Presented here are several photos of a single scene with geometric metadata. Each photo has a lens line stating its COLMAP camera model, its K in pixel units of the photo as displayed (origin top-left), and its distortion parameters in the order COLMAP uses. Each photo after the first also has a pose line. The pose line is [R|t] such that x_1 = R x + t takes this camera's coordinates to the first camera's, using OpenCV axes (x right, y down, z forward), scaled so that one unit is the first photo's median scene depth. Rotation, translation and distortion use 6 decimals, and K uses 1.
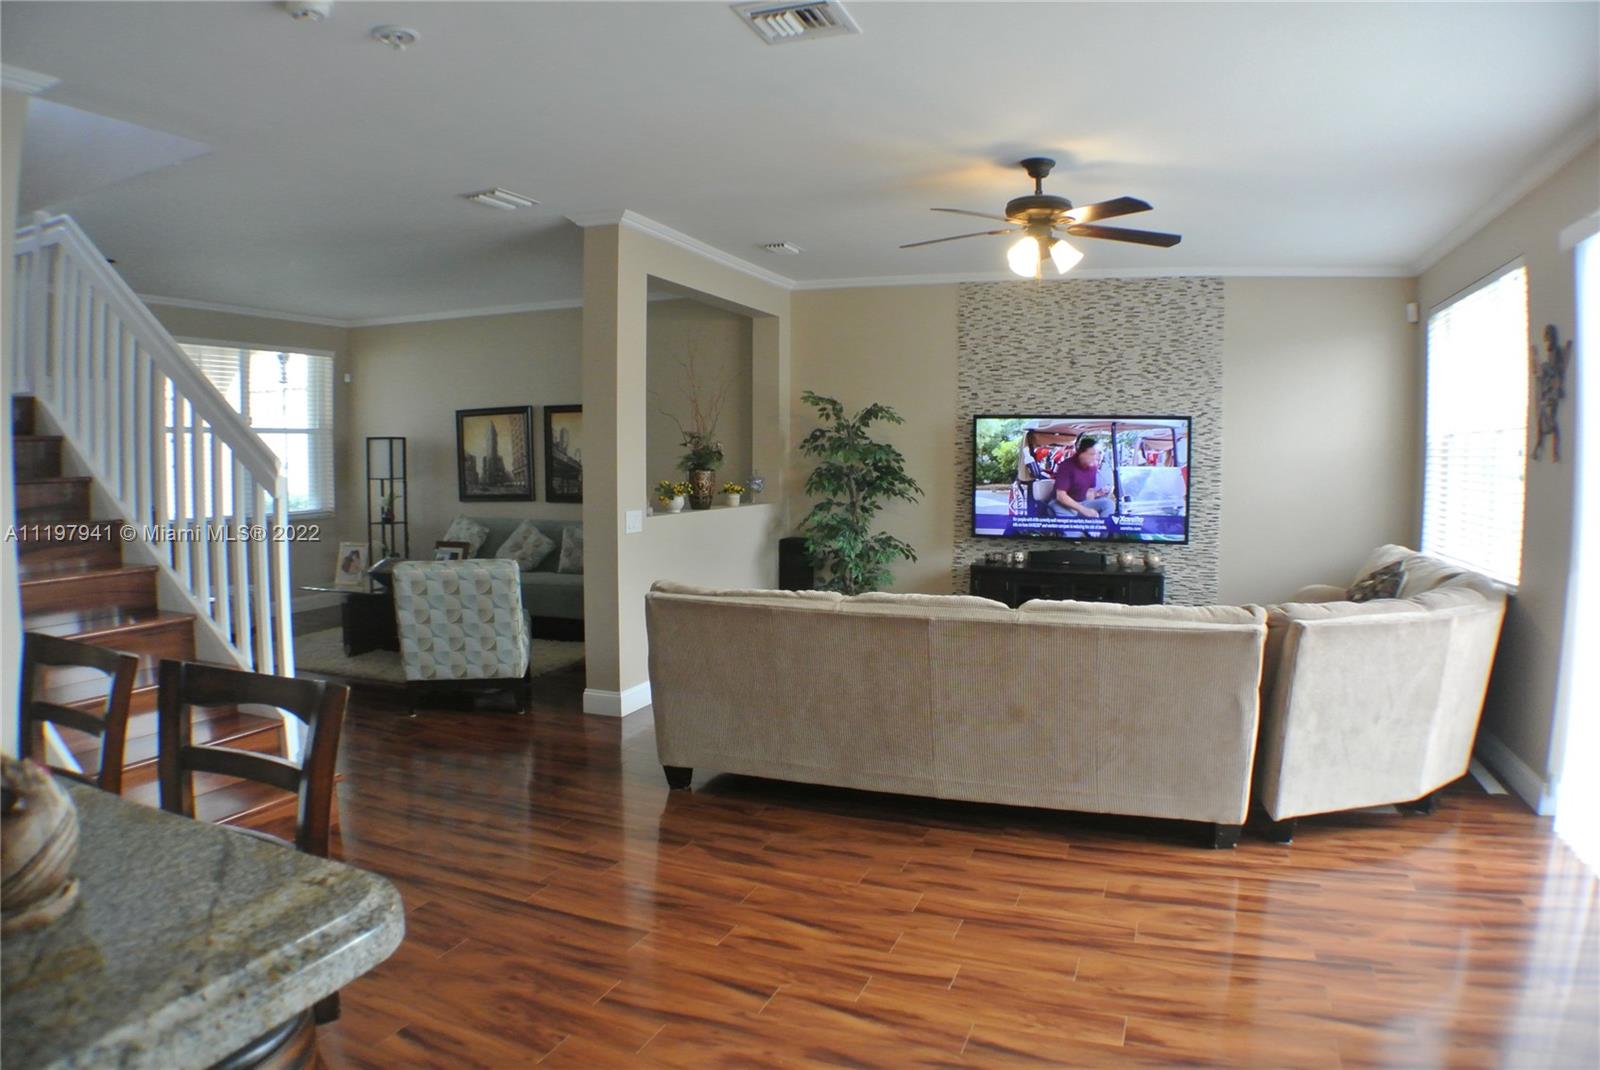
lens RADIAL K [[1005.5, 0, 802.1], [0, 1005.5, 546.9], [0, 0, 1]] dist [-0.211155, 0.047358]
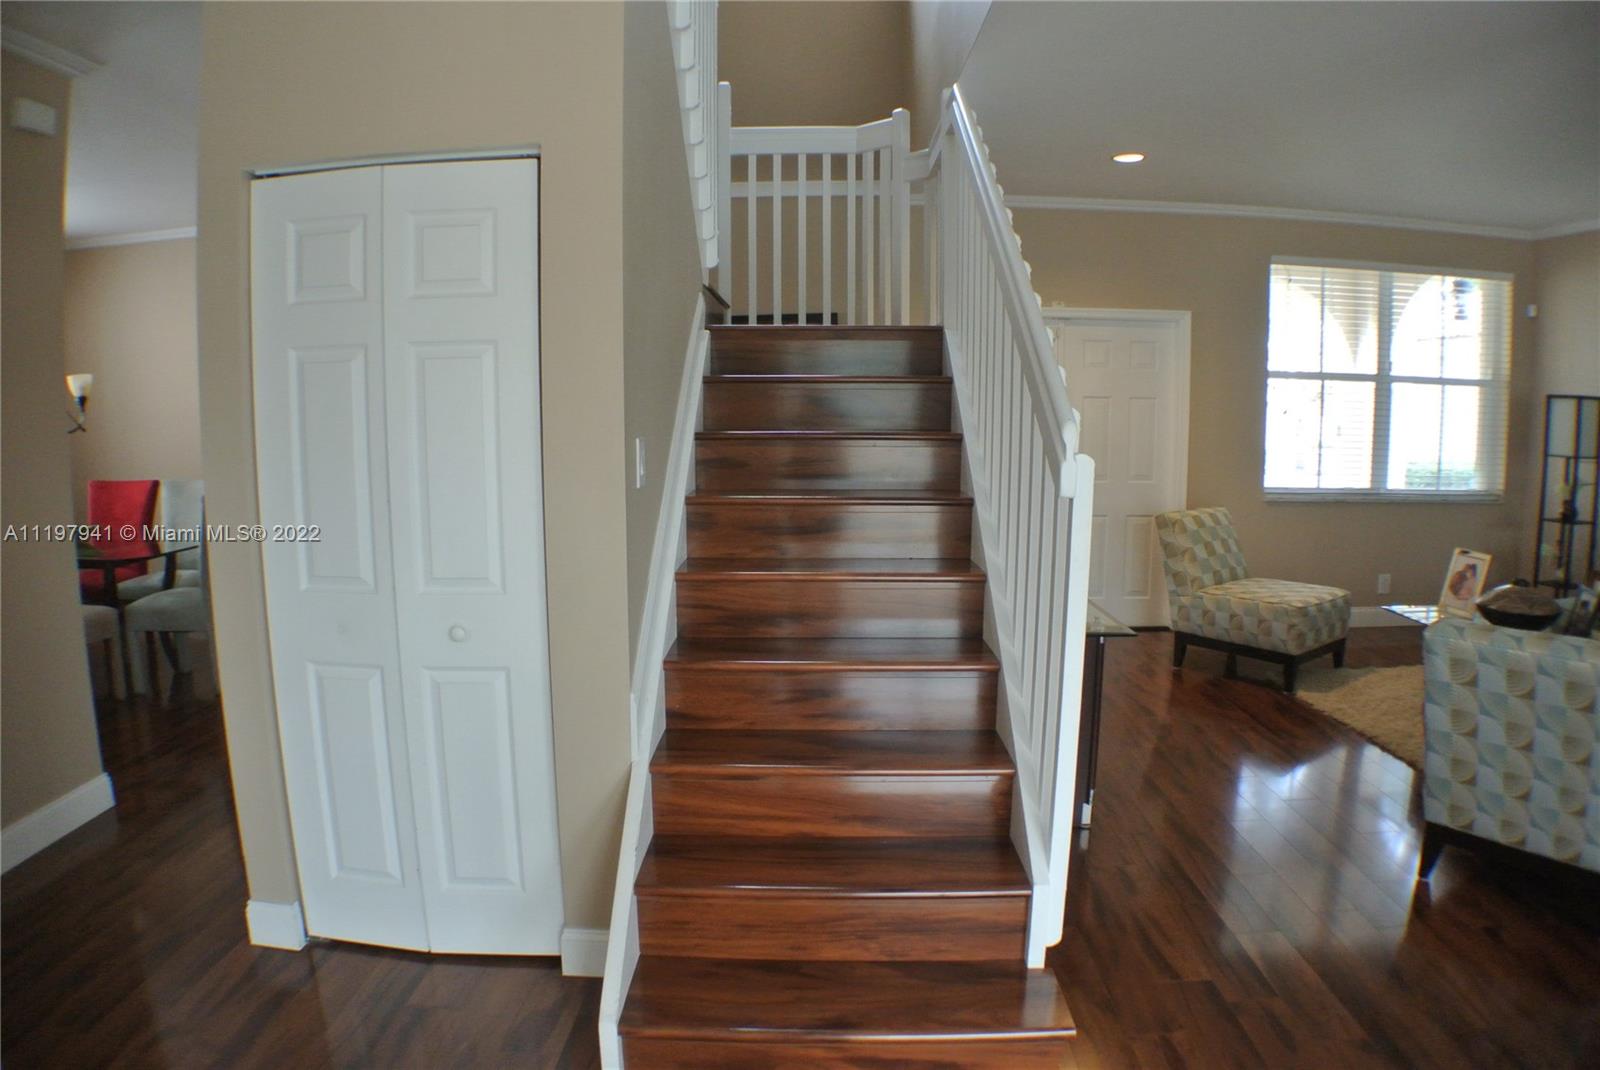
lens RADIAL K [[1007.8, 0, 790.3], [0, 1007.8, 532.9], [0, 0, 1]] dist [-0.212167, 0.048621]
pose [[0.332000, 0.117522, -0.935930, -0.045248], [-0.081633, 0.992066, 0.095614, -0.038736], [0.939740, 0.044659, 0.338960, 0.357365]]
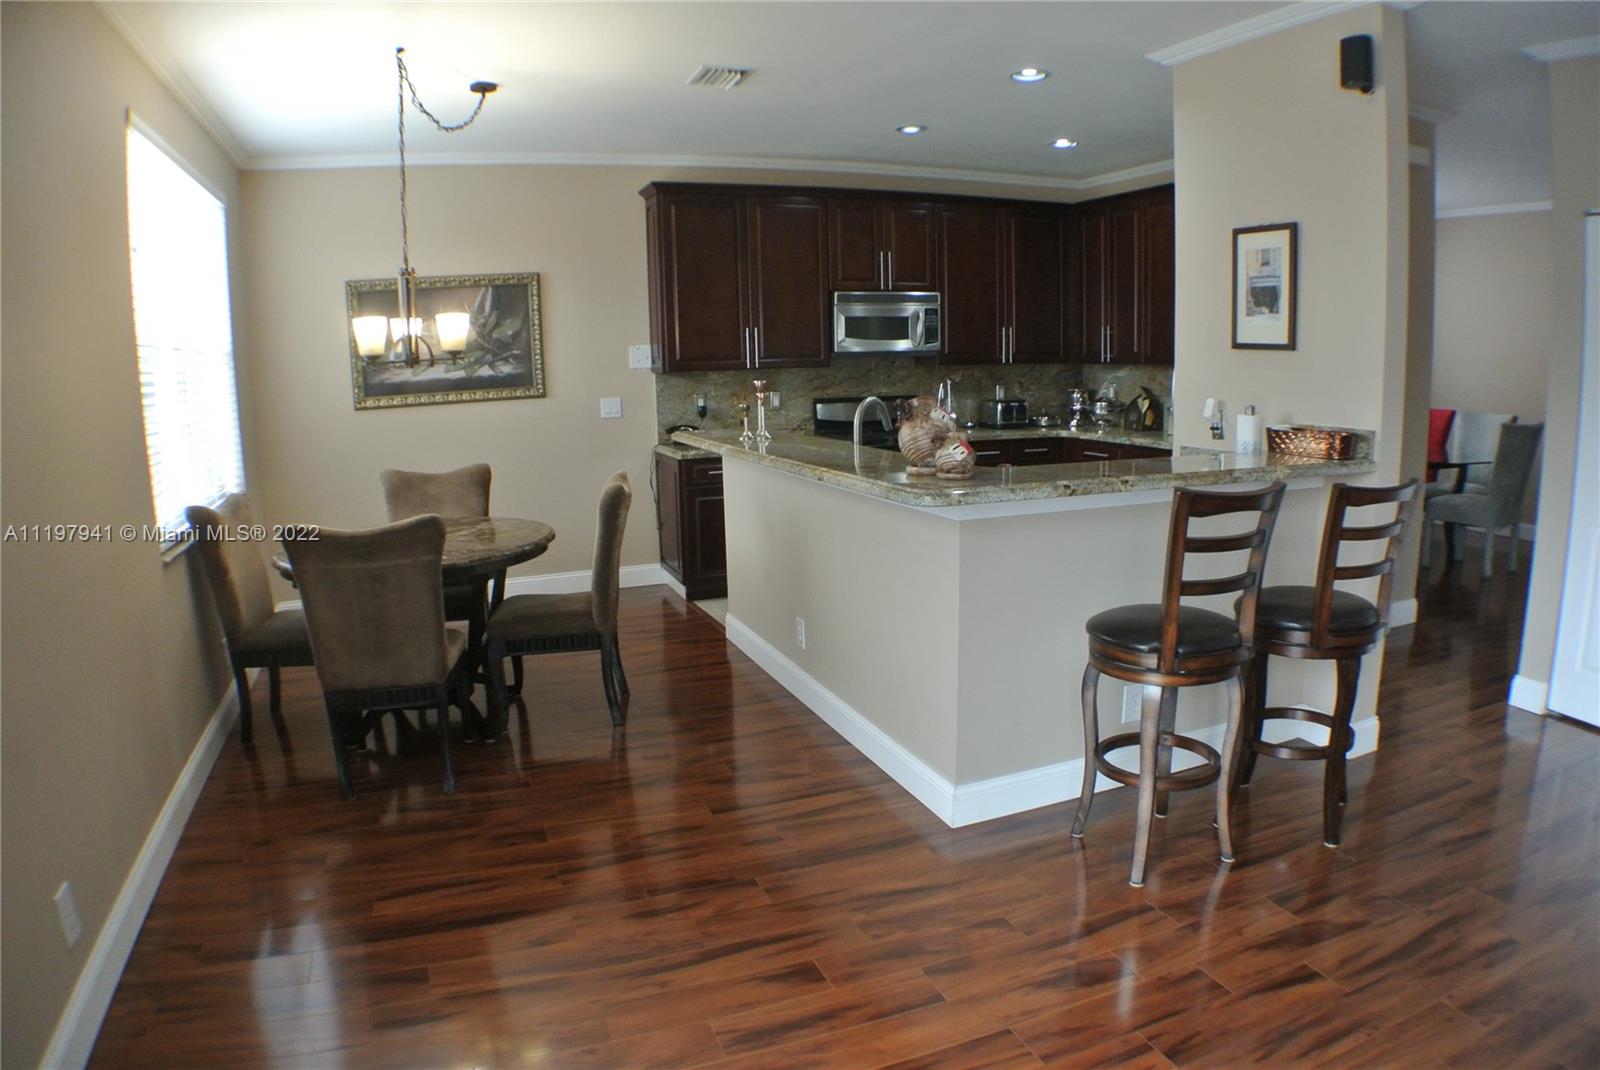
lens RADIAL K [[1005.5, 0, 802.1], [0, 1005.5, 546.9], [0, 0, 1]] dist [-0.211155, 0.047358]
pose [[-0.735499, 0.139713, -0.662965, 0.239811], [-0.041078, 0.967512, 0.249466, -0.035239], [0.676280, 0.210715, -0.705865, 0.354828]]
